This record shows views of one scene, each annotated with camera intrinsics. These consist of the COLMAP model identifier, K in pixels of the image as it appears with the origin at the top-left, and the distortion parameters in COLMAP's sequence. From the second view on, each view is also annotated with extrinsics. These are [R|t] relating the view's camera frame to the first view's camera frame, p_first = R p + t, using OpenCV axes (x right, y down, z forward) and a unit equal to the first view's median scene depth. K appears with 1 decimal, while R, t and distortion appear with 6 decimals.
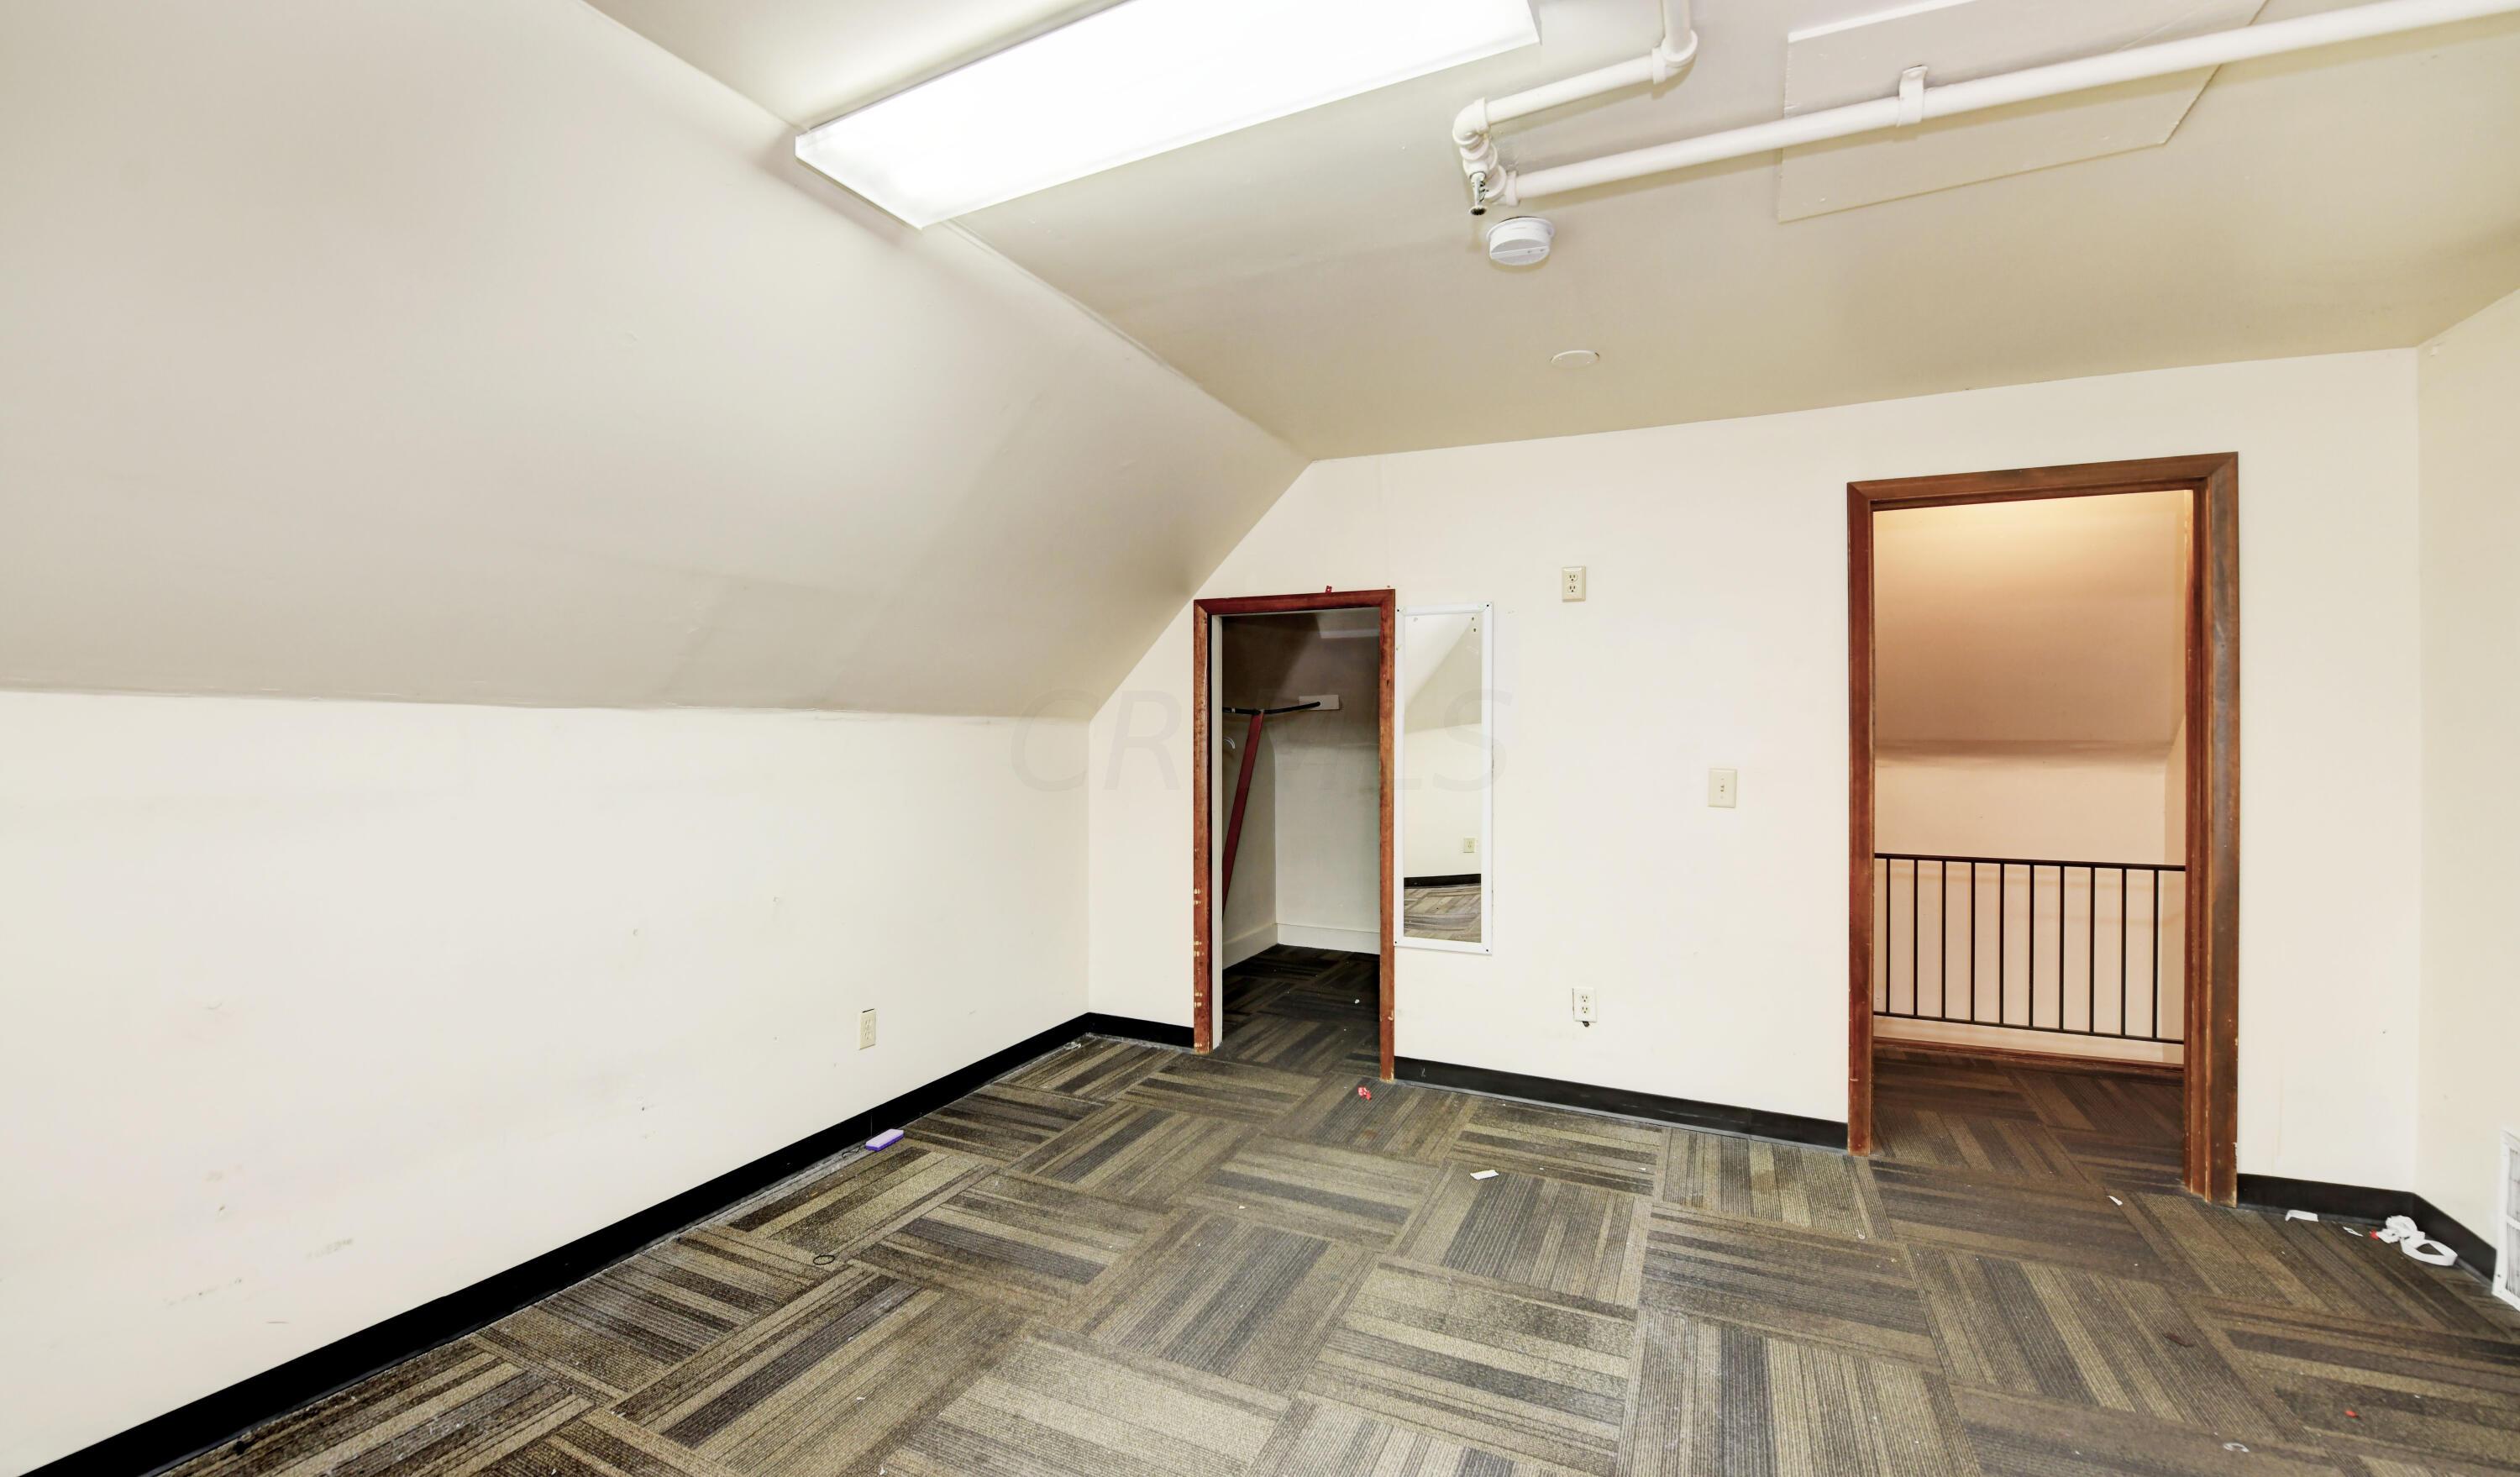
lens RADIAL K [[1007.7, 0, 1260.1], [0, 1007.7, 737.4], [0, 0, 1]] dist [-0.002825, -0.000607]
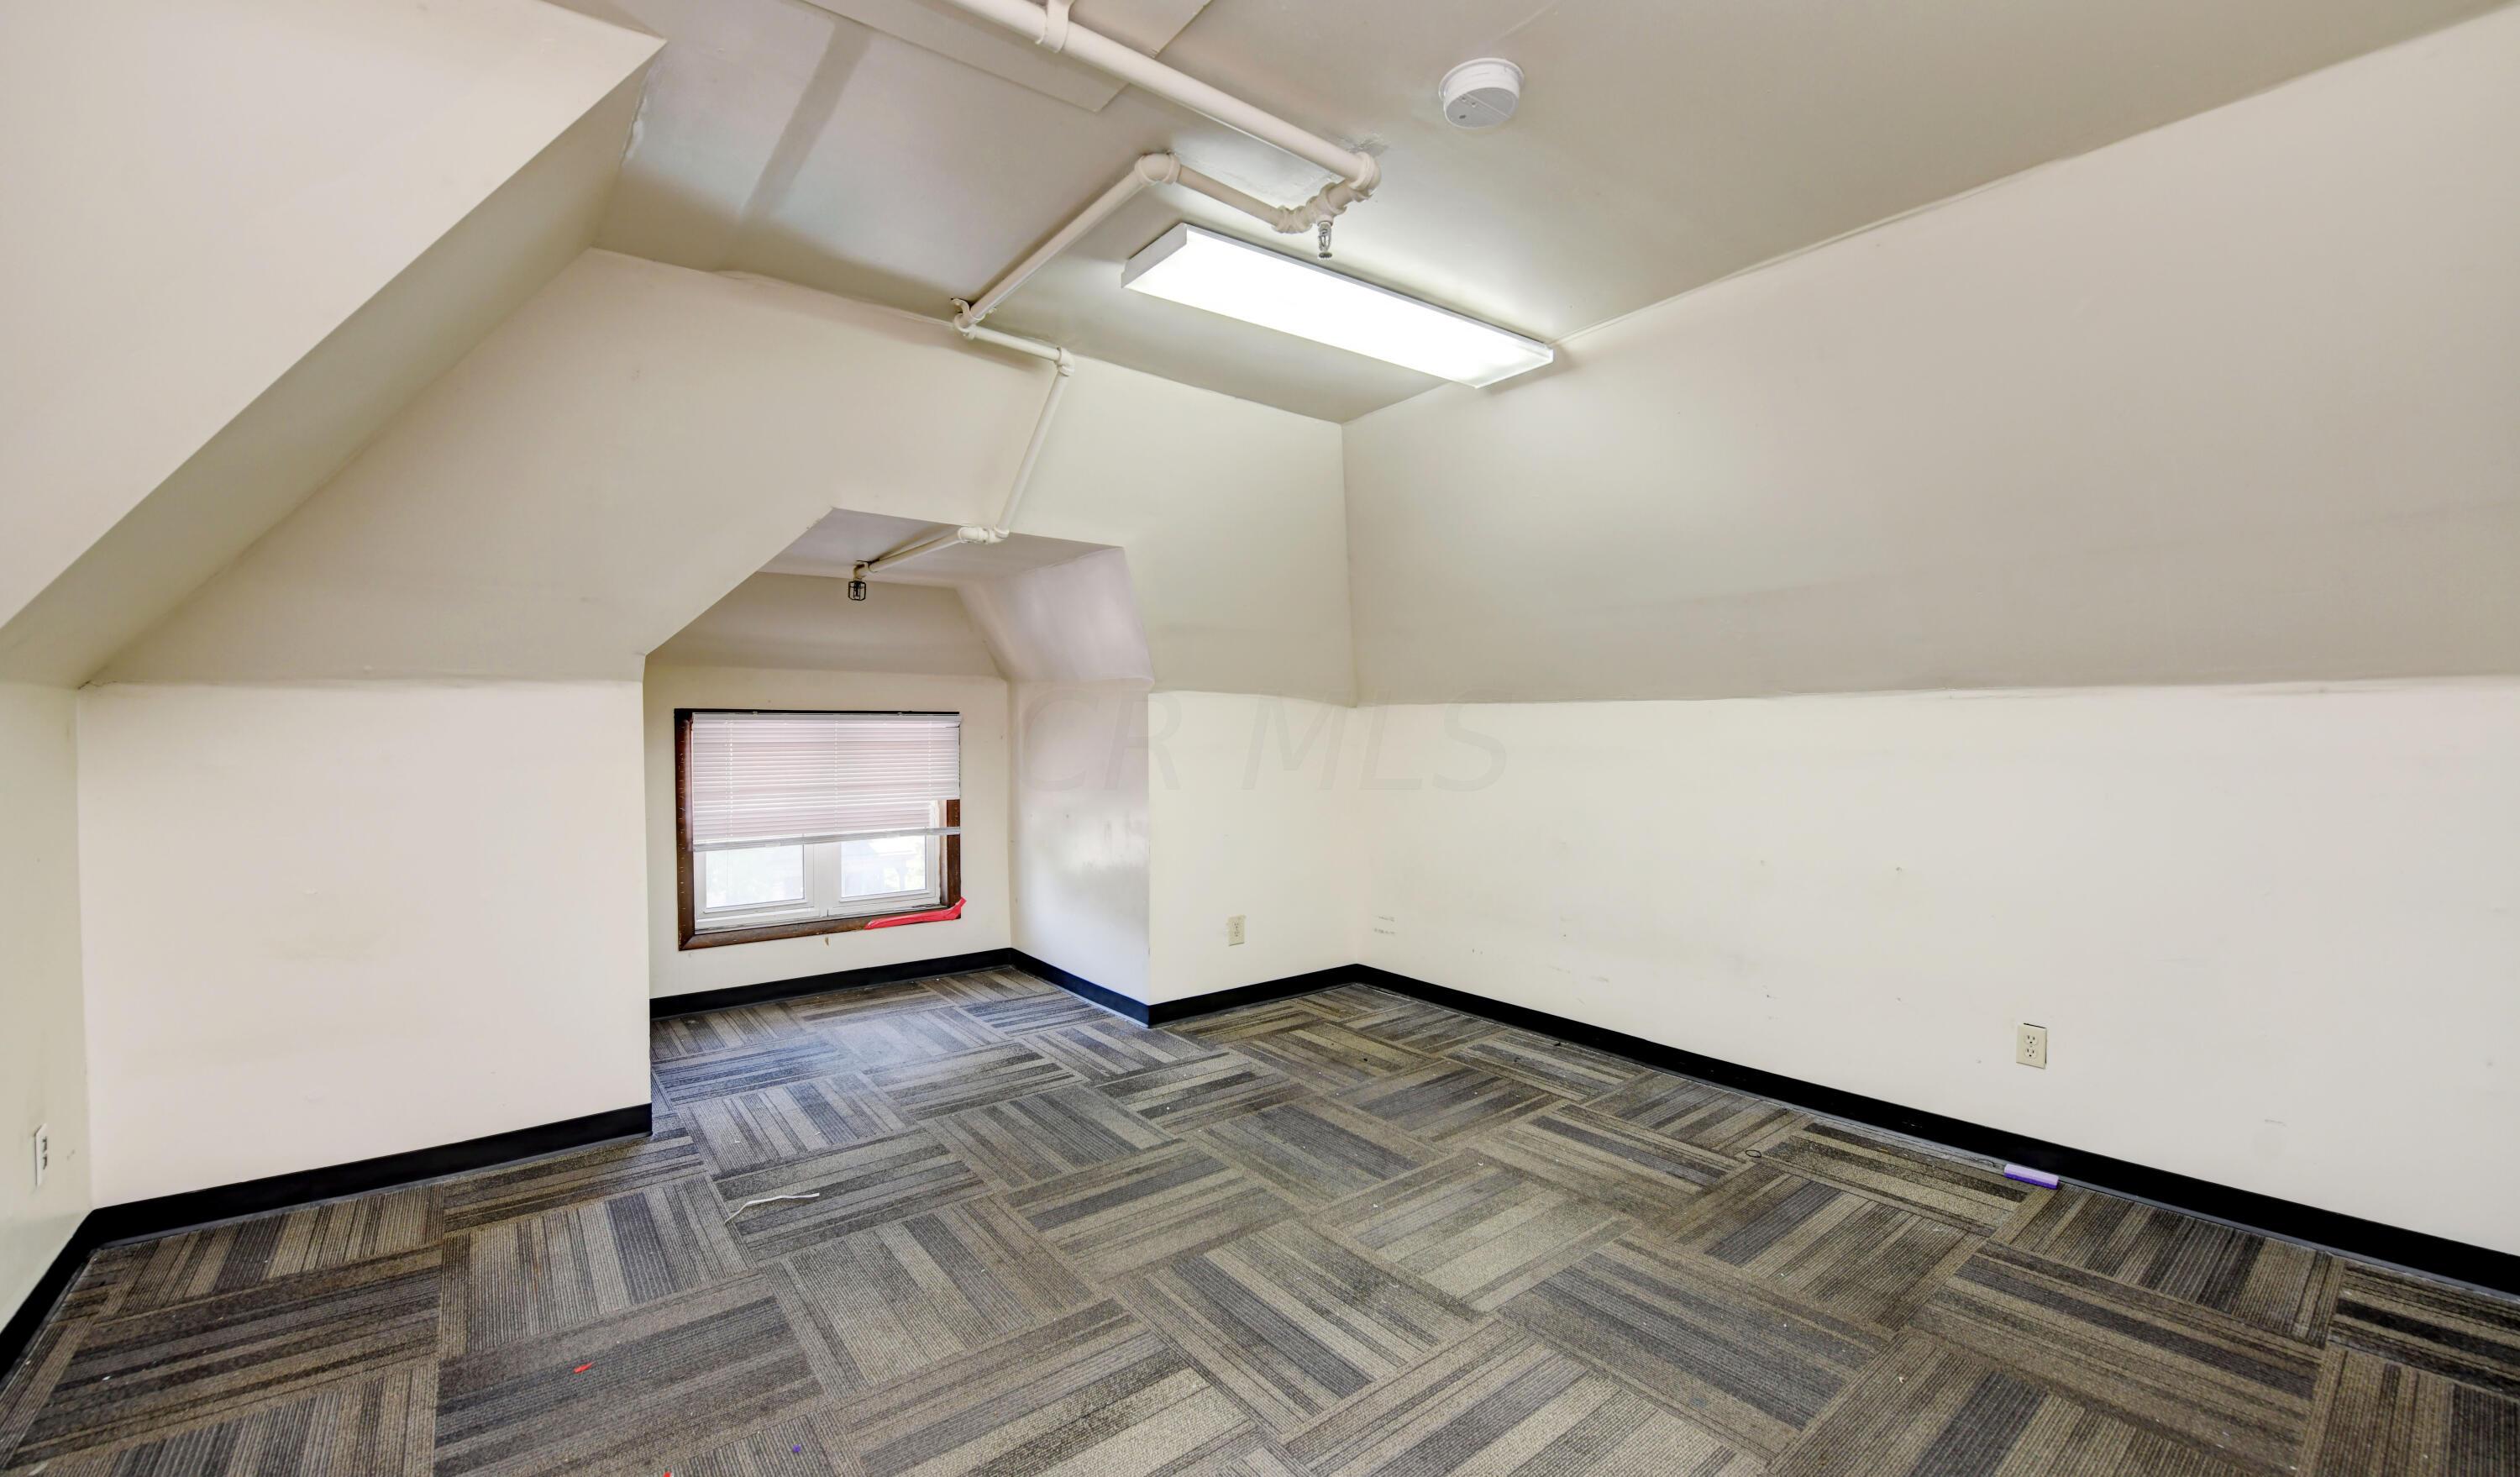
lens RADIAL K [[1007.7, 0, 1269.7], [0, 1007.7, 743.5], [0, 0, 1]] dist [-0.002825, -0.000607]
pose [[-0.453481, 0.011843, -0.891187, 0.860940], [0.009345, 0.999920, 0.008533, 0.013310], [0.891217, -0.004459, -0.453555, 0.994974]]
